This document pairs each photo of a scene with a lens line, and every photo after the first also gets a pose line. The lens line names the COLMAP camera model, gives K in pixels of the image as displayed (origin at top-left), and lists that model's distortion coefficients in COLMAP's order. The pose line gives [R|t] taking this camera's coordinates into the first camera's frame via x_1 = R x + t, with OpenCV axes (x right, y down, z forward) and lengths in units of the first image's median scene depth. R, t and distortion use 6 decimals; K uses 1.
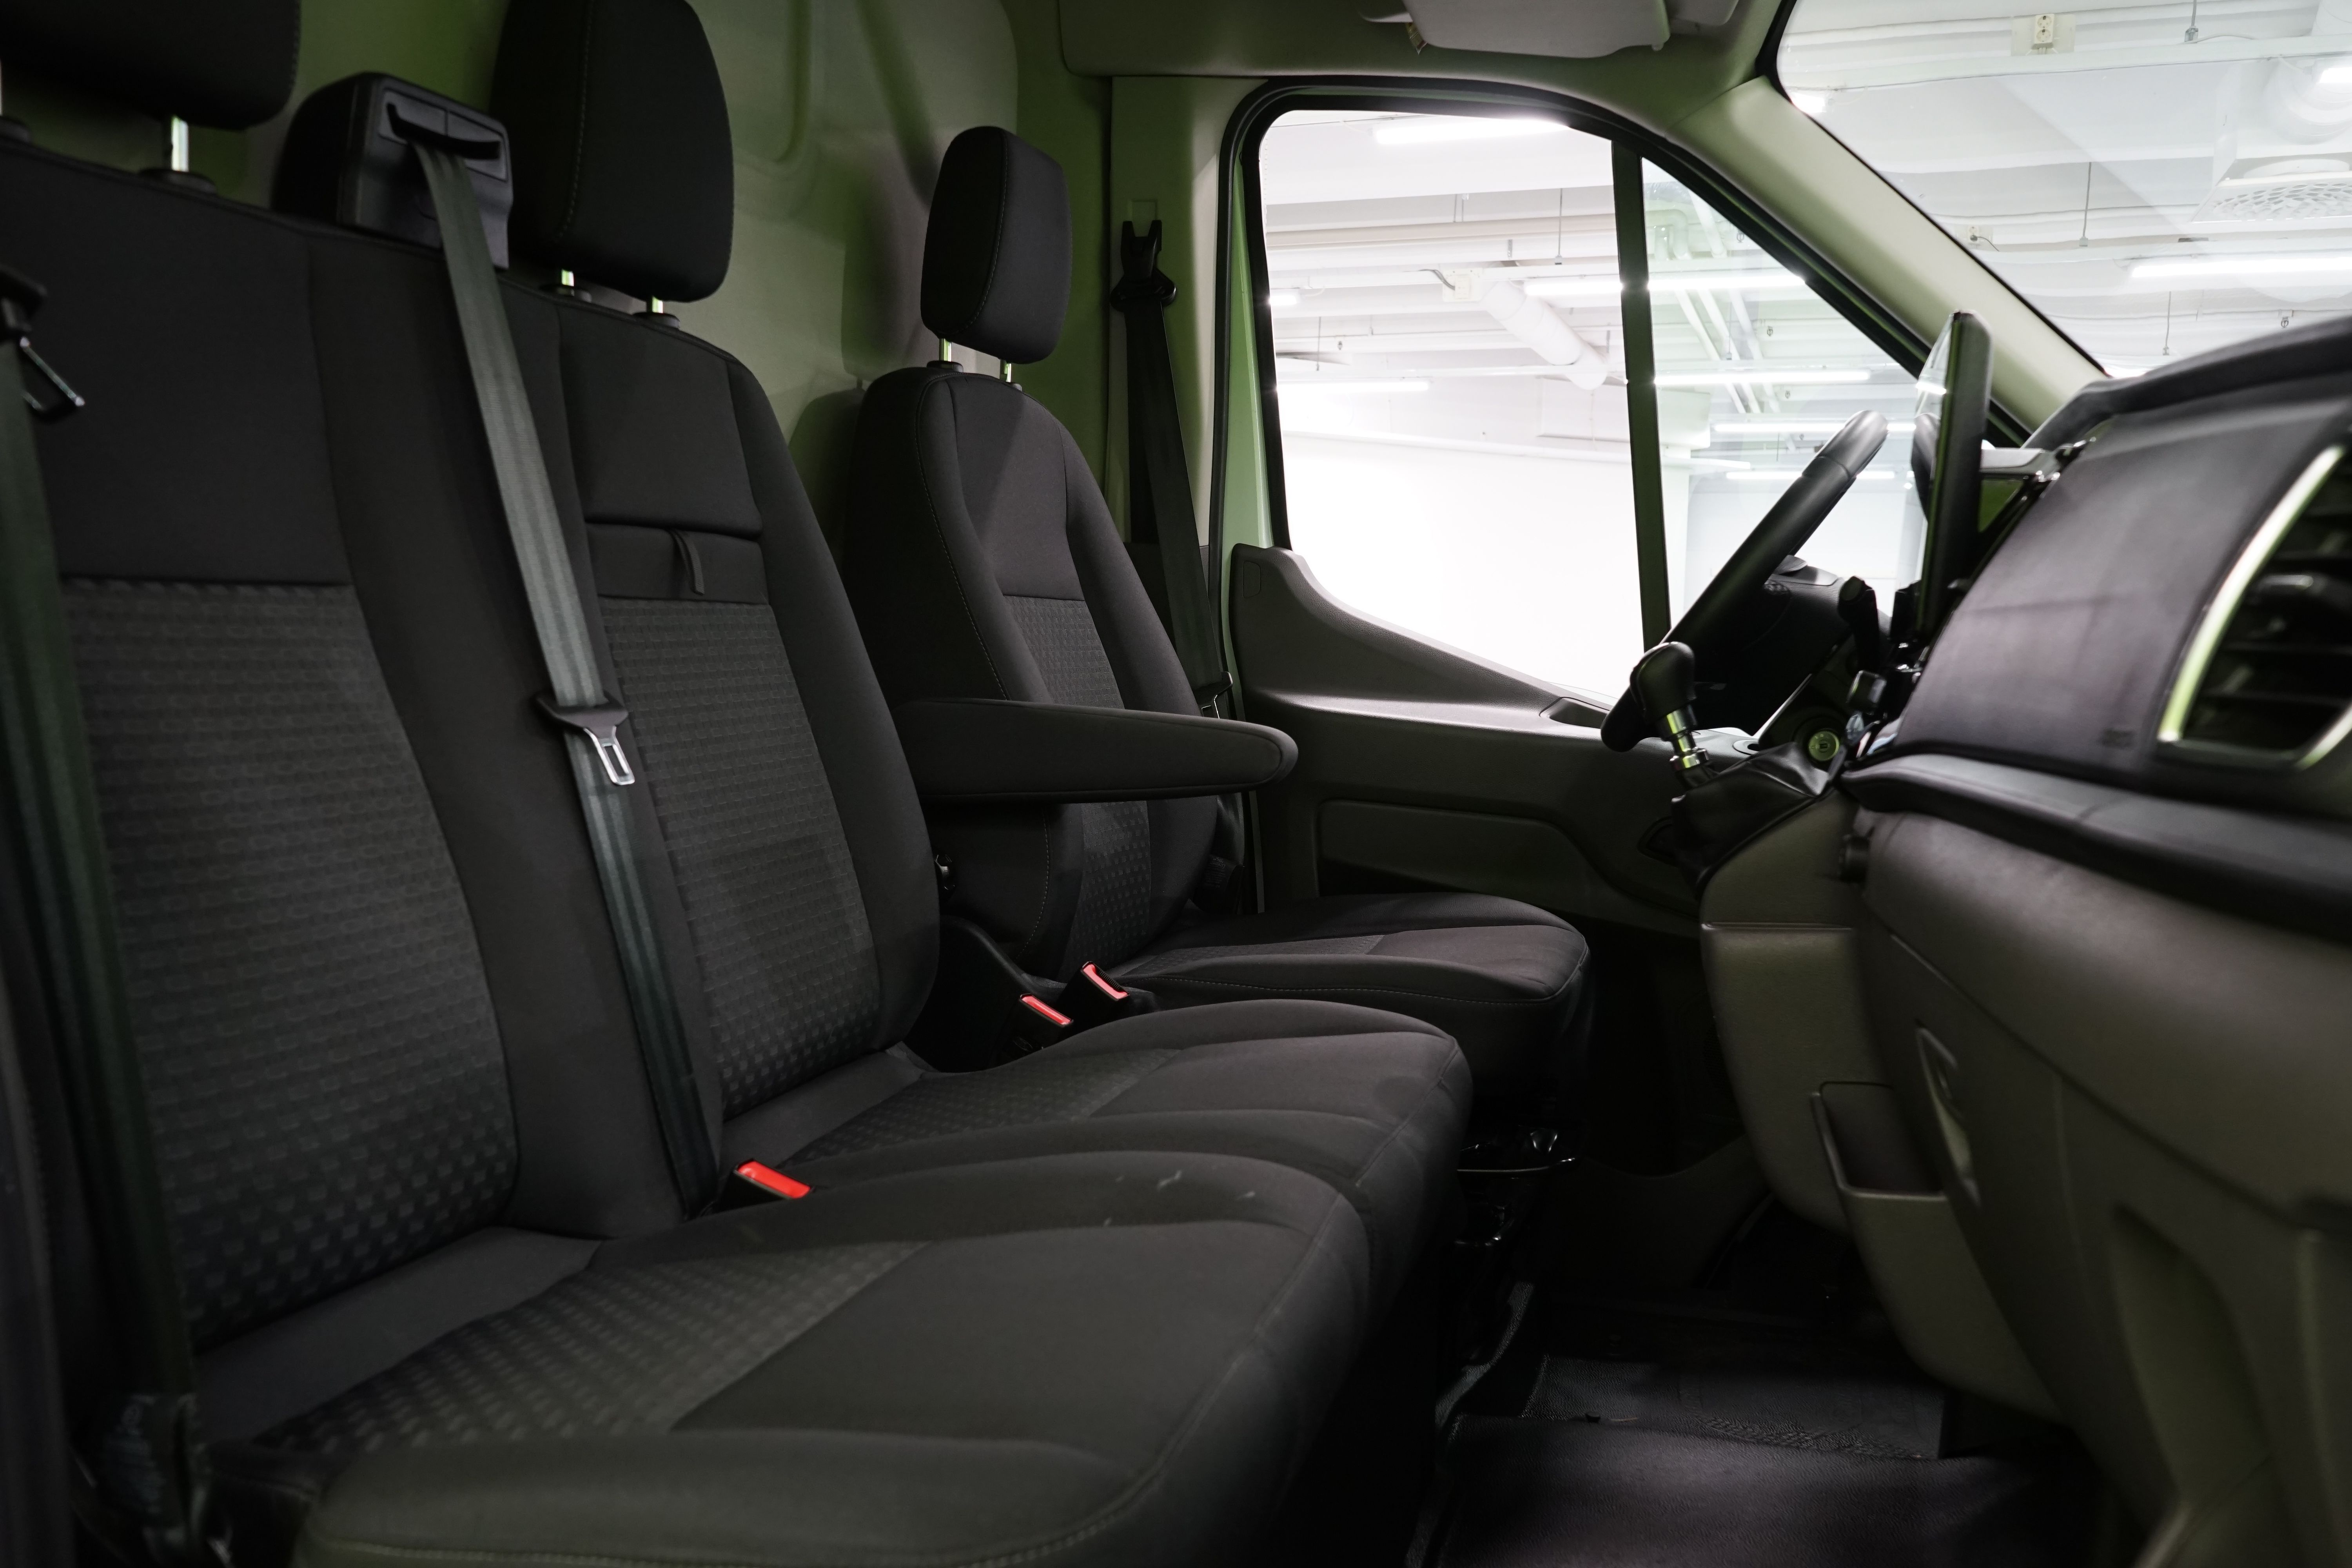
lens RADIAL K [[1824.7, 0, 1174.6], [0, 1824.7, 773.7], [0, 0, 1]] dist [-0.026470, -0.005715]
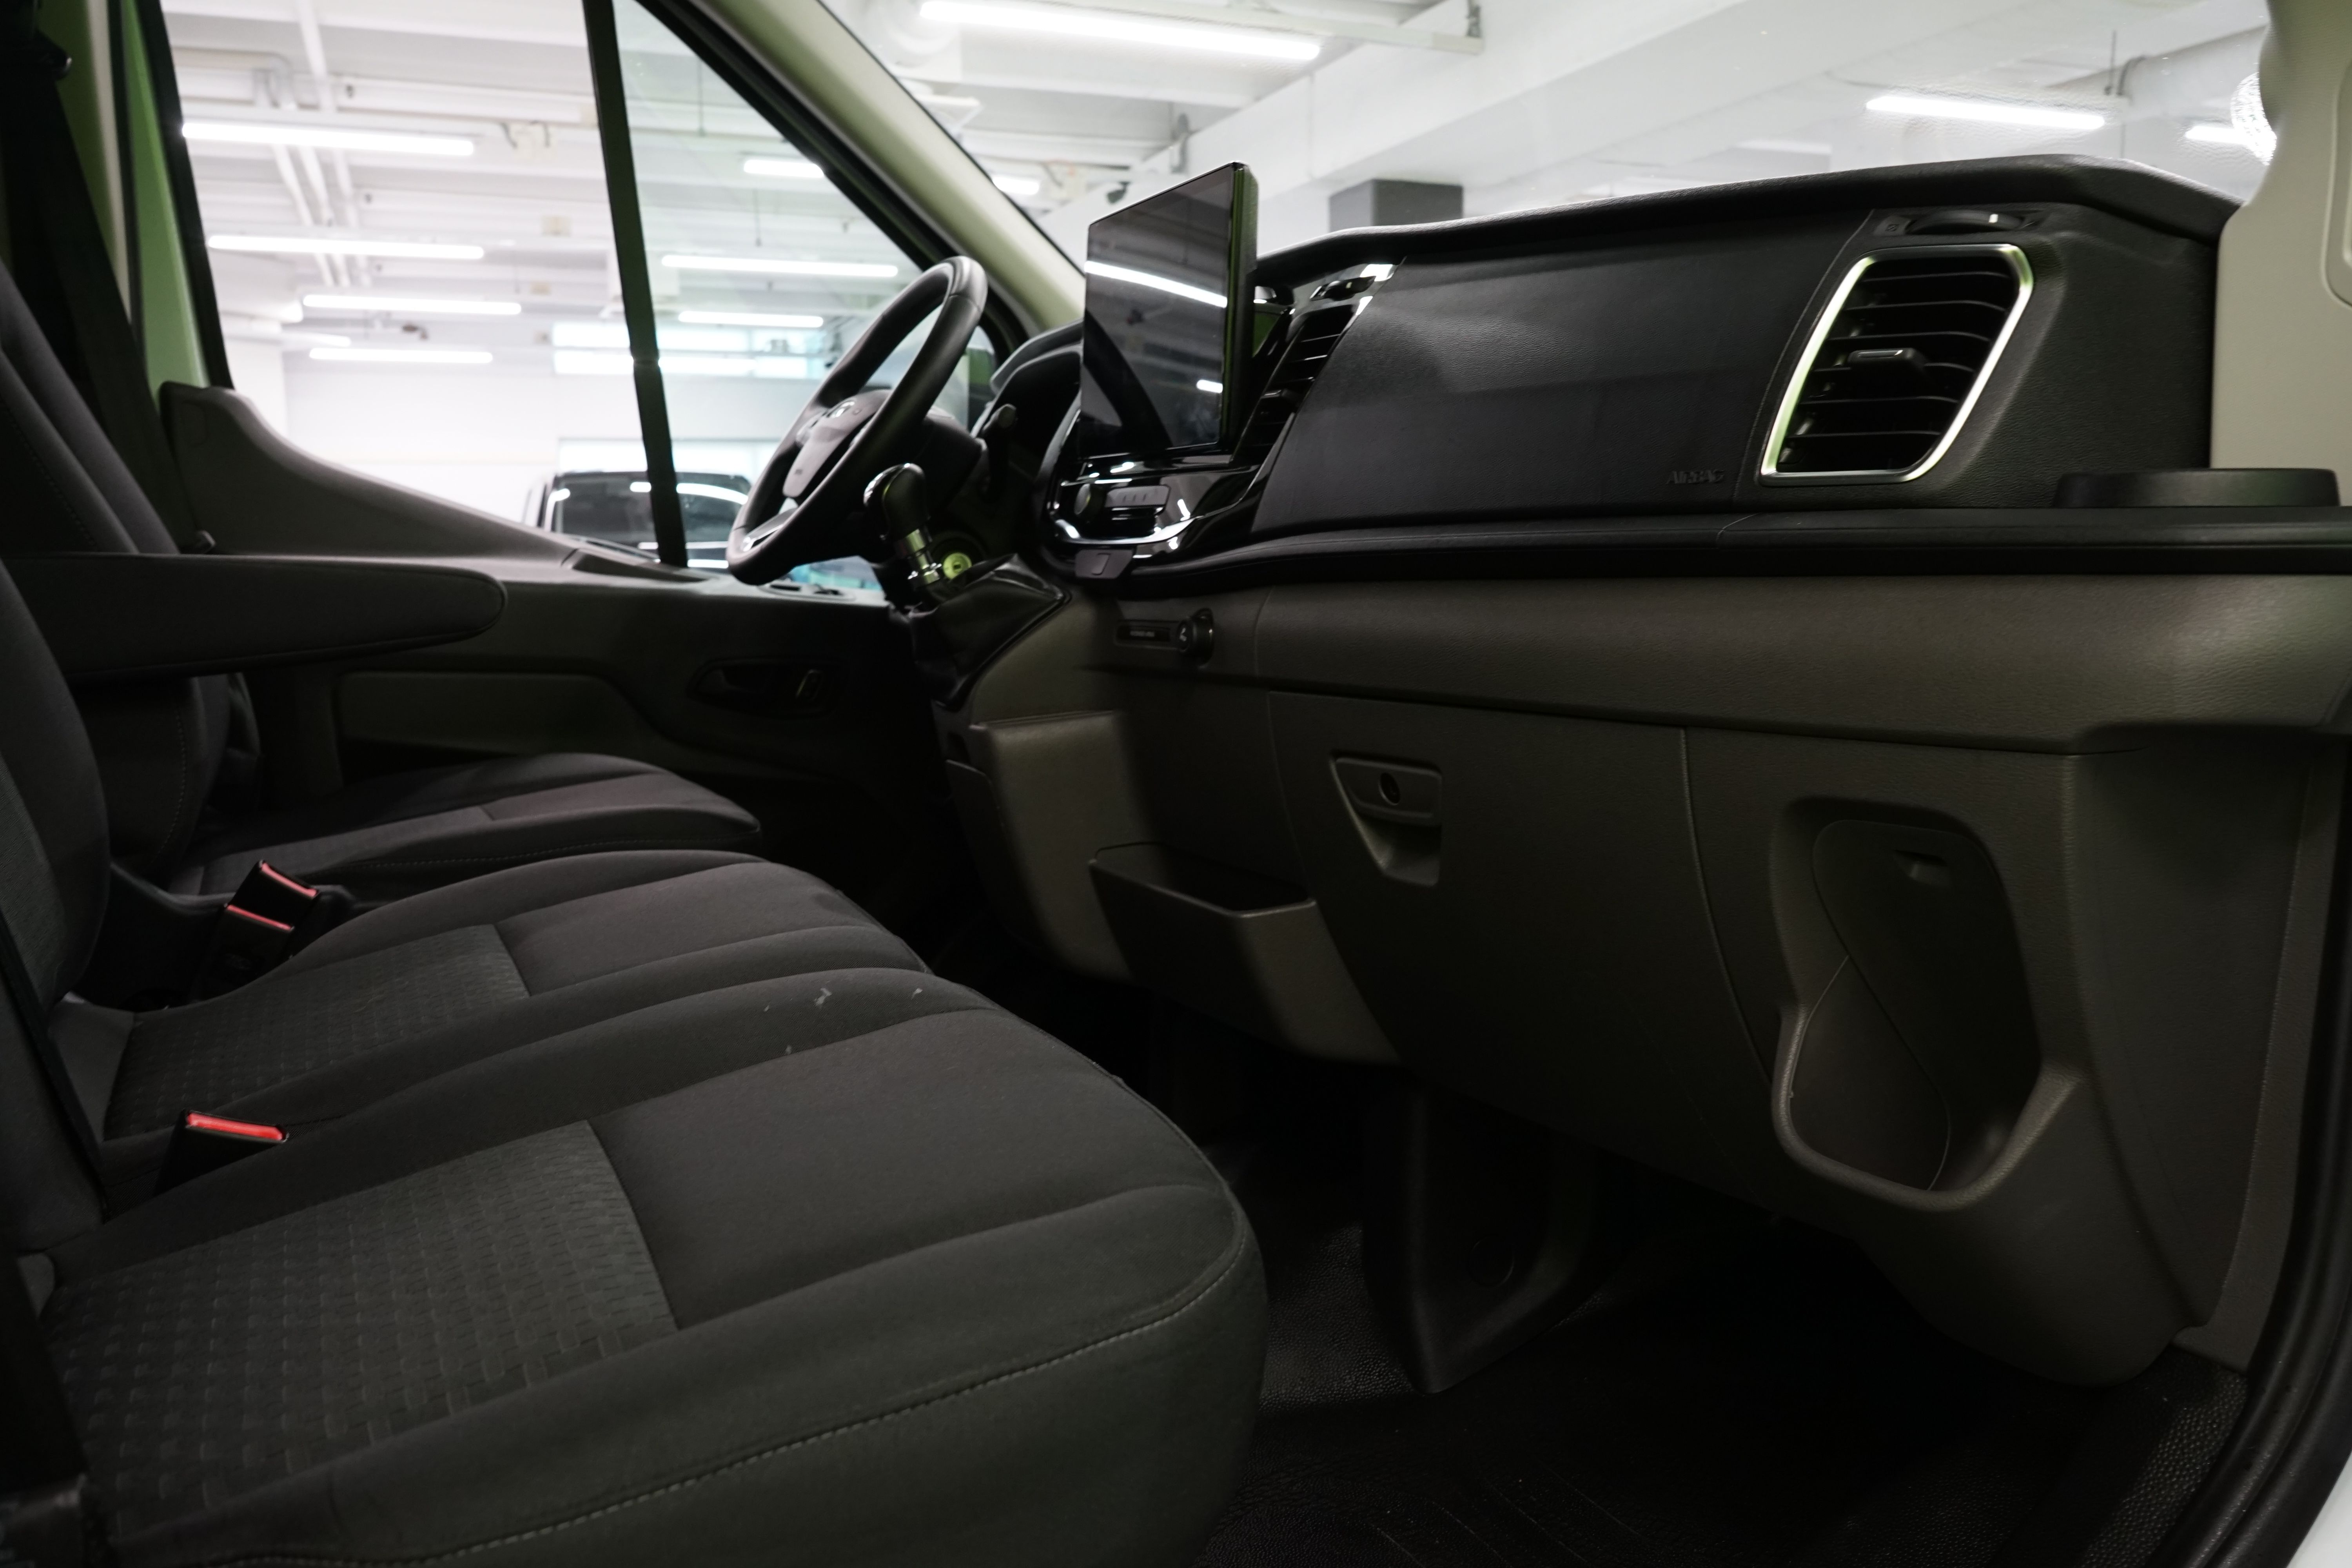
lens RADIAL K [[1824.7, 0, 1175.0], [0, 1824.7, 794.8], [0, 0, 1]] dist [-0.026470, -0.005715]
pose [[0.749173, -0.121051, 0.651219, -0.183563], [0.072472, 0.992236, 0.101068, 0.013055], [-0.658397, -0.028522, 0.752130, 0.062119]]
